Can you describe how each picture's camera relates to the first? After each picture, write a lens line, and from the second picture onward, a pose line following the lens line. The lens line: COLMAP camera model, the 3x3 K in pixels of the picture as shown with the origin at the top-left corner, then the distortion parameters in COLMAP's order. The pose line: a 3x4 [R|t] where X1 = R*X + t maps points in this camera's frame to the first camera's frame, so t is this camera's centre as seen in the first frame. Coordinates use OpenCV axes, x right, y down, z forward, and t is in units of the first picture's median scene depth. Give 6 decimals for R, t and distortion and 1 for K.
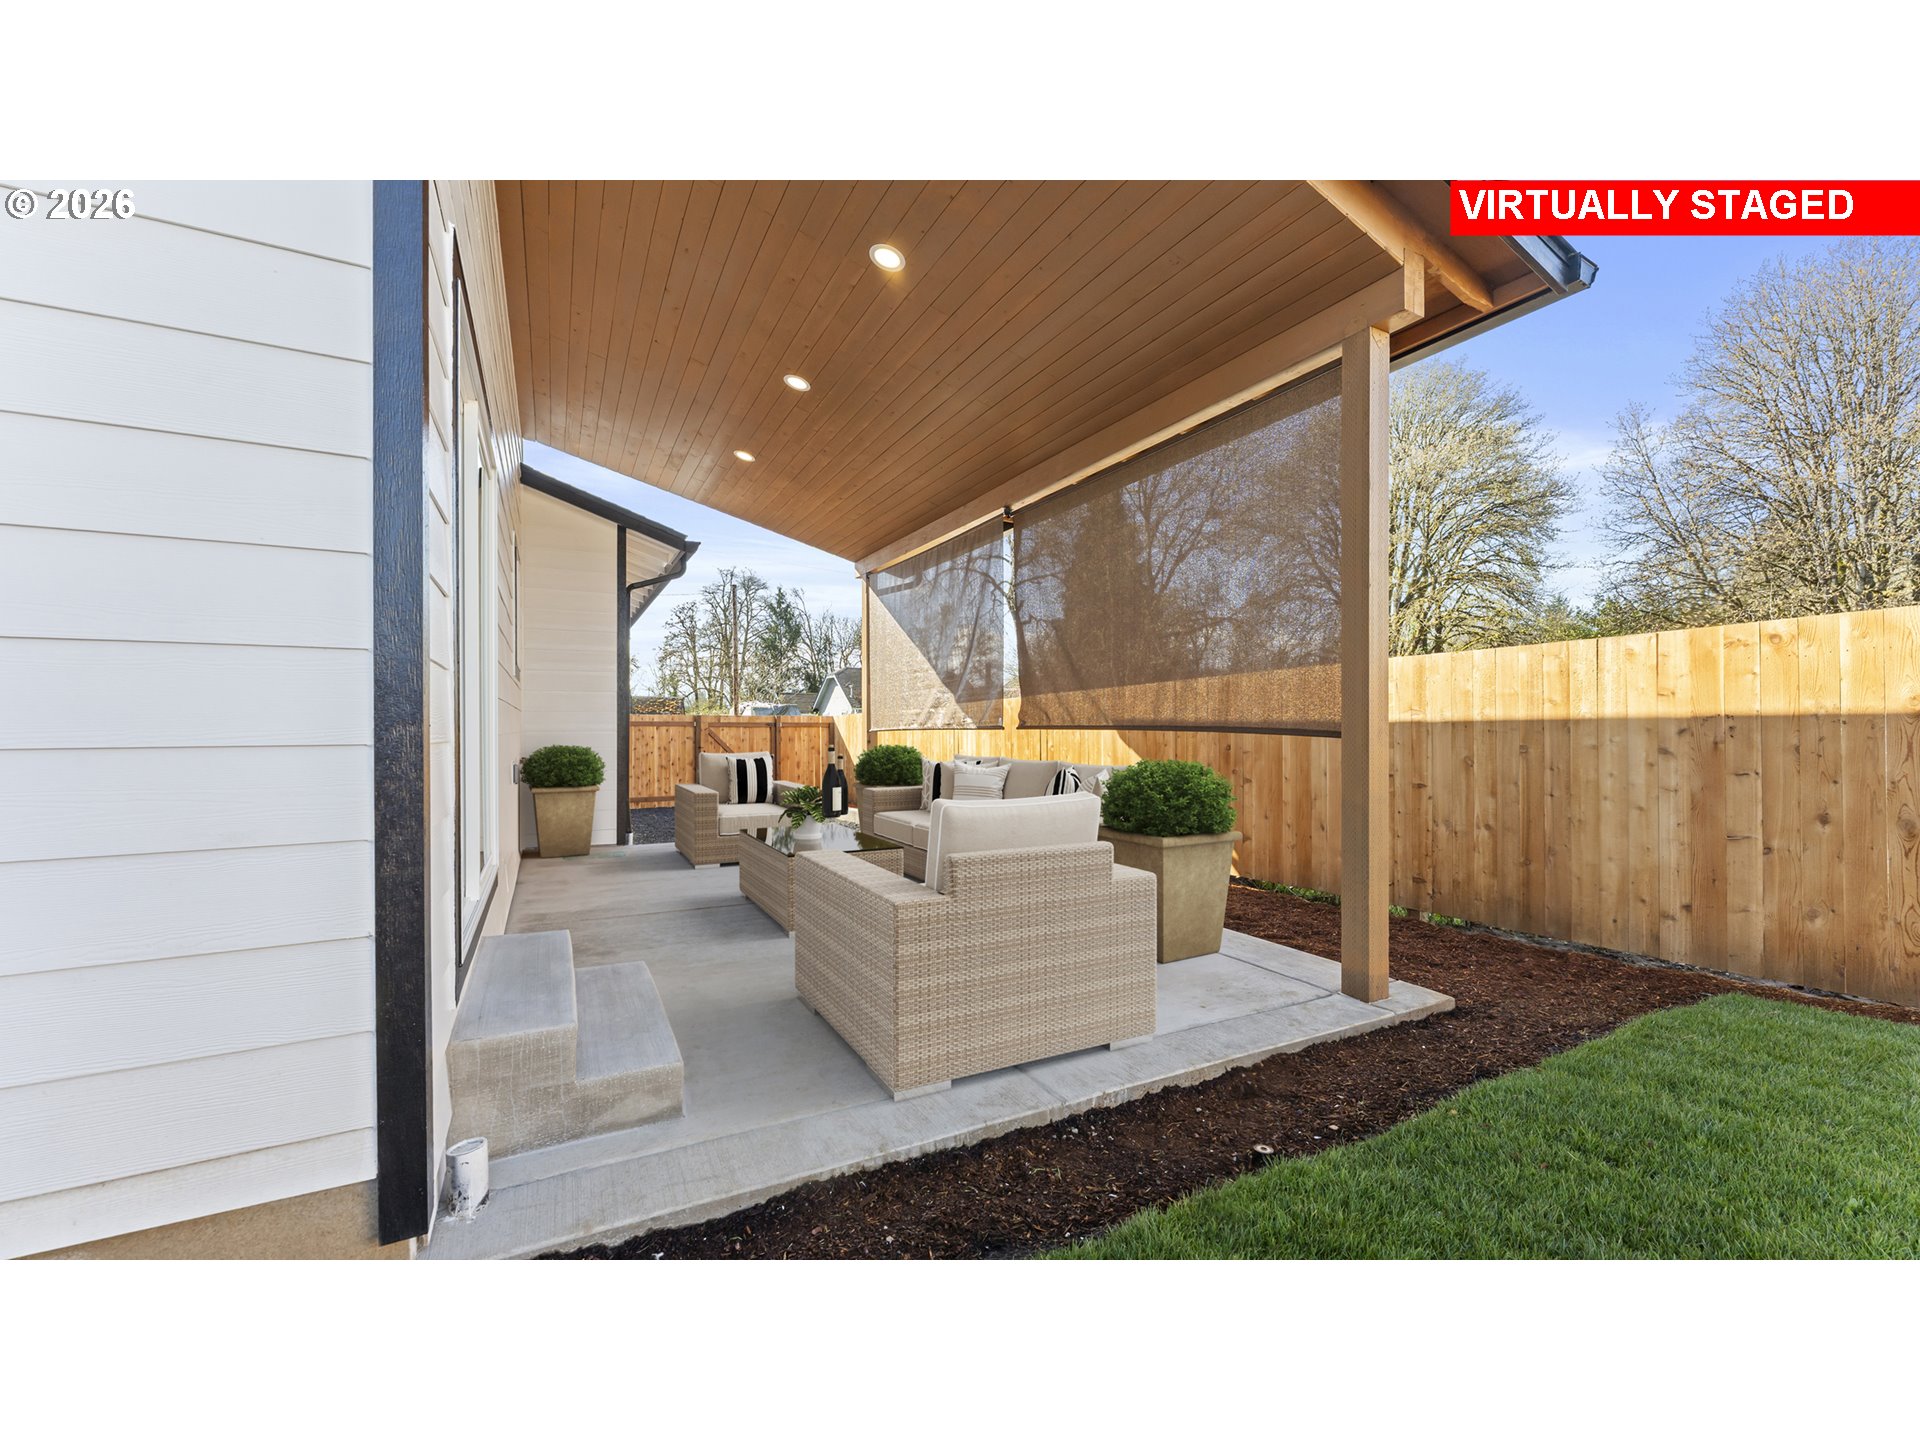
lens RADIAL K [[771.7, 0, 961.0], [0, 771.7, 721.5], [0, 0, 1]] dist [-0.001216, -0.000291]
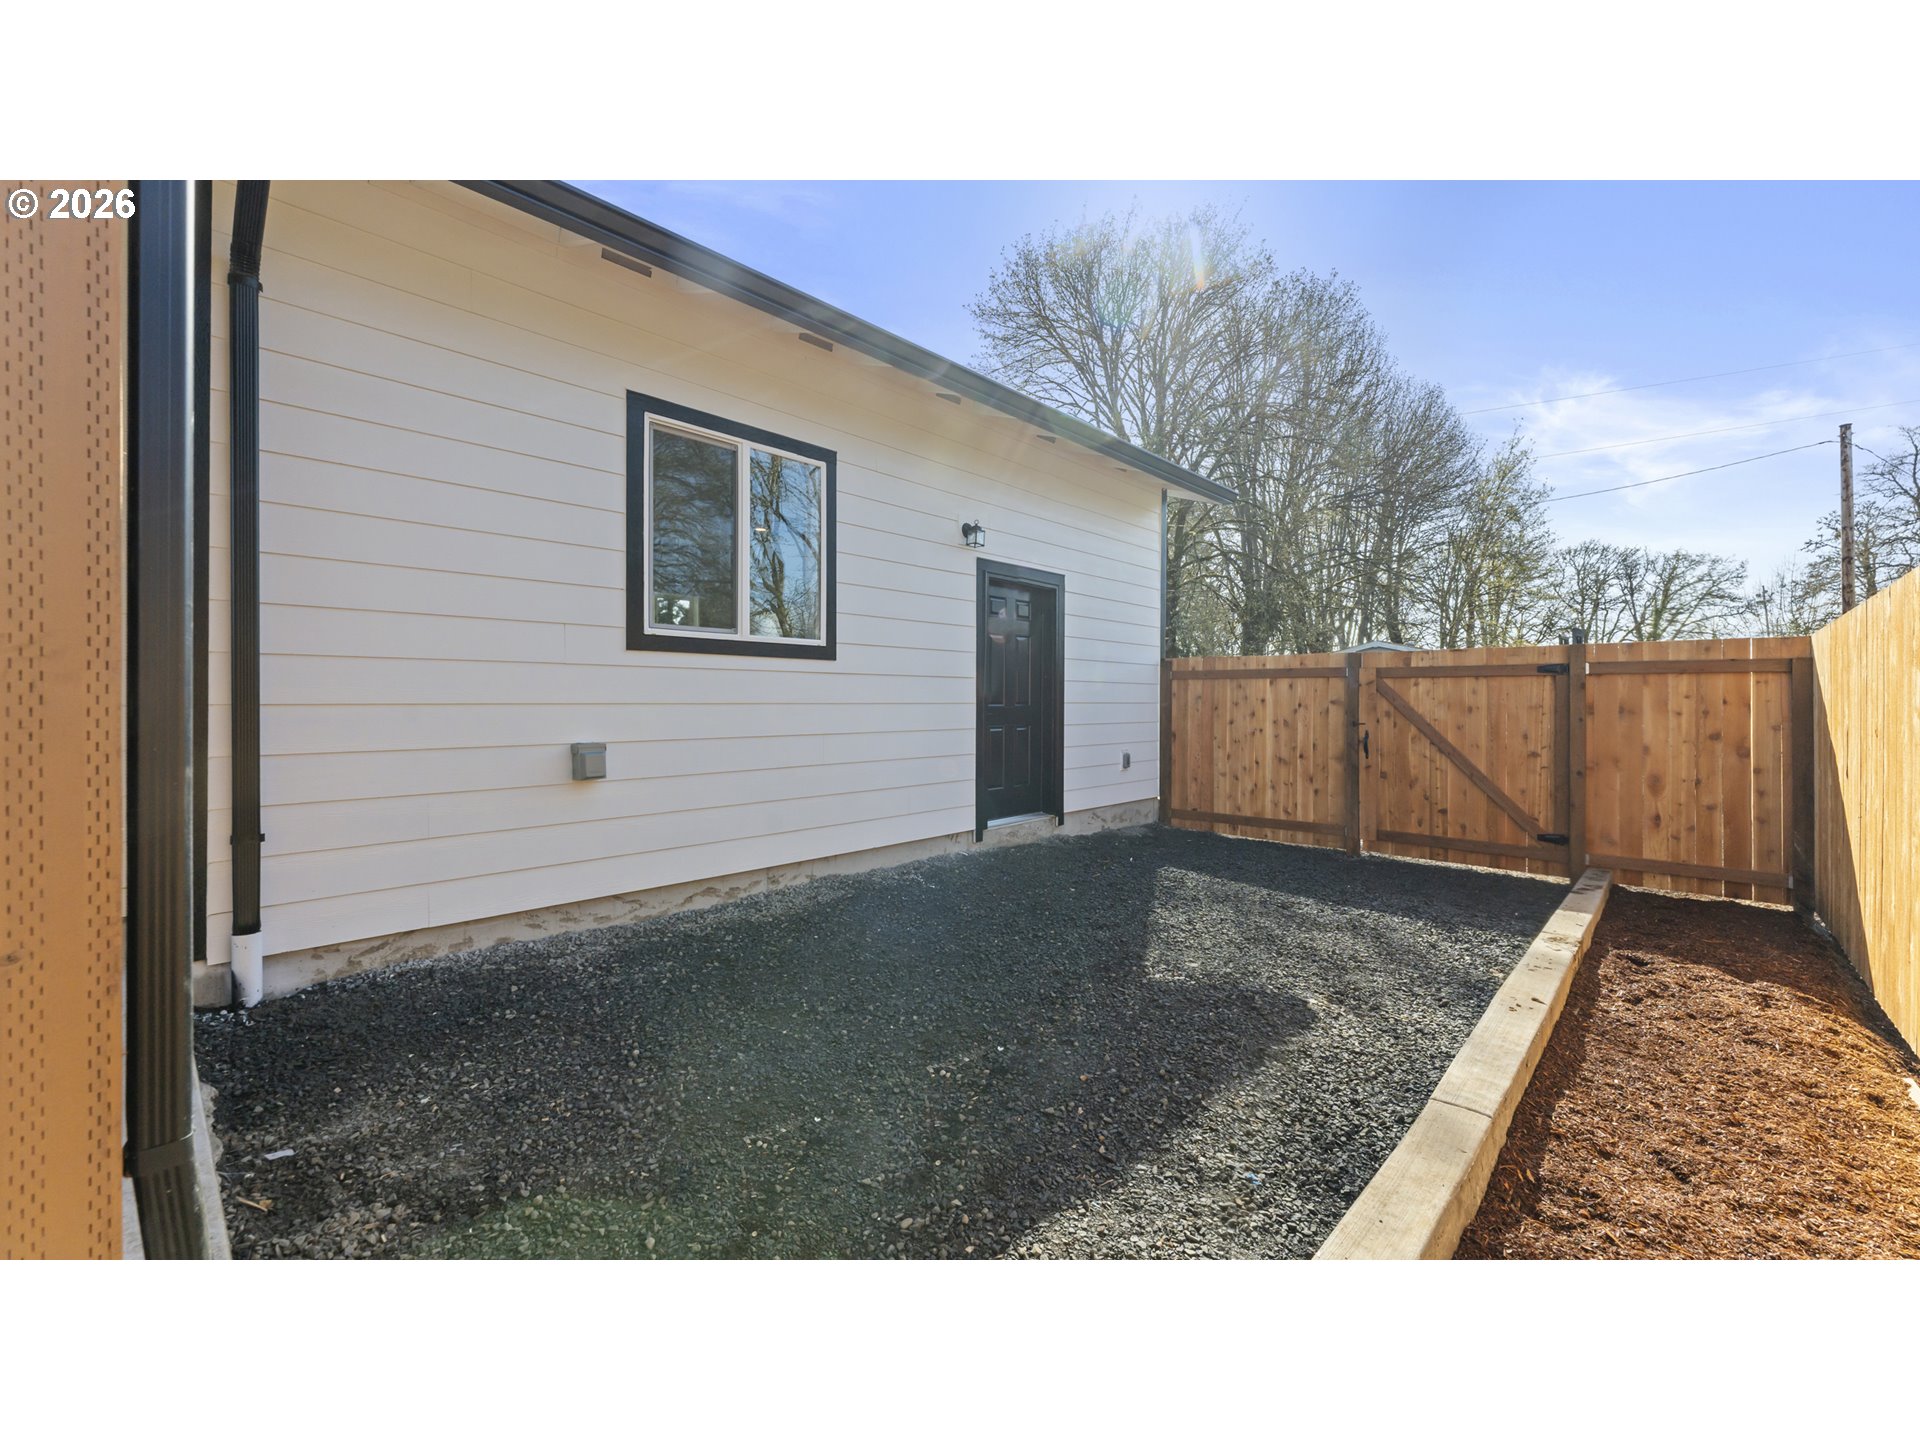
lens RADIAL K [[771.7, 0, 958.9], [0, 771.7, 705.4], [0, 0, 1]] dist [-0.001216, -0.000291]
pose [[0.314189, 0.007263, -0.949333, 0.015872], [-0.001541, 0.999973, 0.007140, 0.020248], [0.949359, -0.000780, 0.314192, 0.639518]]
